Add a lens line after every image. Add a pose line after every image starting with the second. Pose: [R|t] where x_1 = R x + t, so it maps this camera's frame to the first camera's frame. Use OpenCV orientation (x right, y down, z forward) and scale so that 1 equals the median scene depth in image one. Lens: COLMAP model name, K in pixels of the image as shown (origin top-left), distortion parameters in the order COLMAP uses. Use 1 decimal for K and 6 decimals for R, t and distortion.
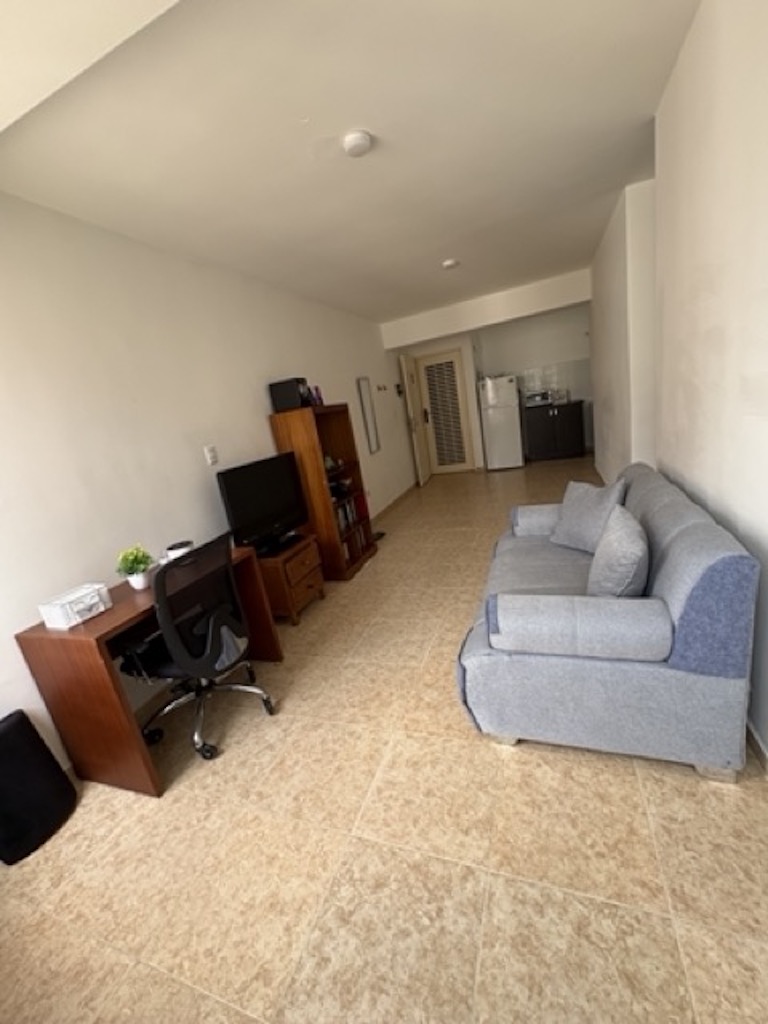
lens RADIAL K [[412.0, 0, 384.0], [0, 412.0, 512.0], [0, 0, 1]] dist [0.000077, -0.000043]
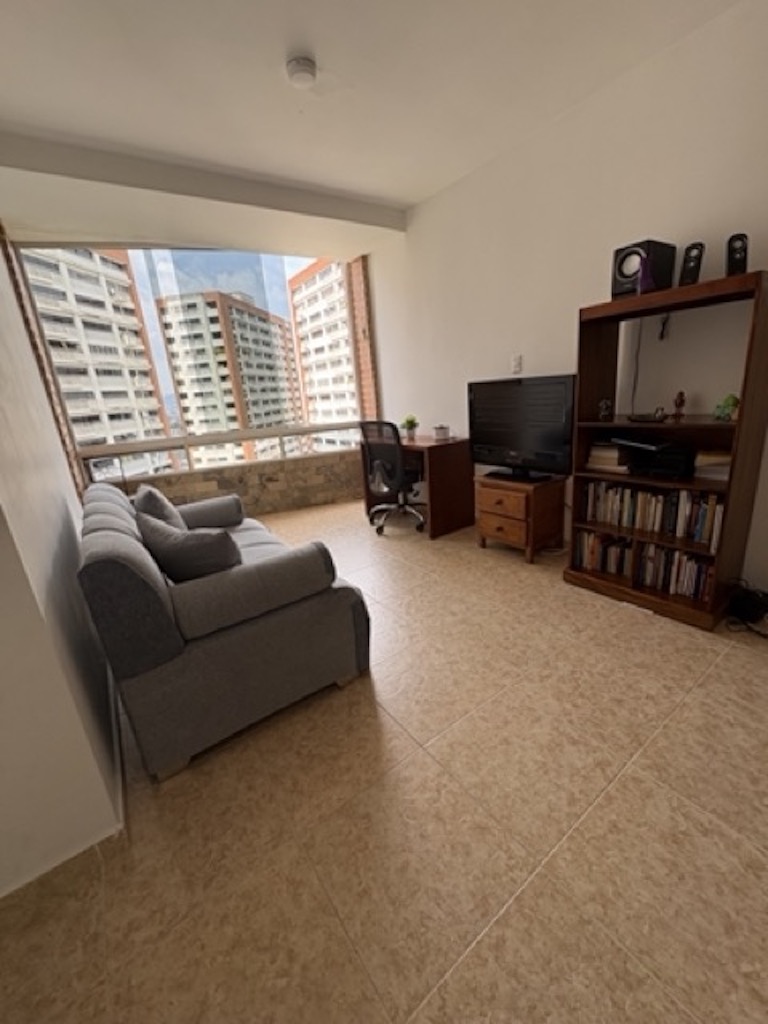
lens RADIAL K [[412.0, 0, 384.0], [0, 412.0, 512.0], [0, 0, 1]] dist [0.000077, -0.000043]
pose [[-0.540413, 0.435425, -0.719971, 0.596851], [-0.037505, 0.842366, 0.537599, -0.330538], [0.840563, 0.317528, -0.438895, 1.155101]]
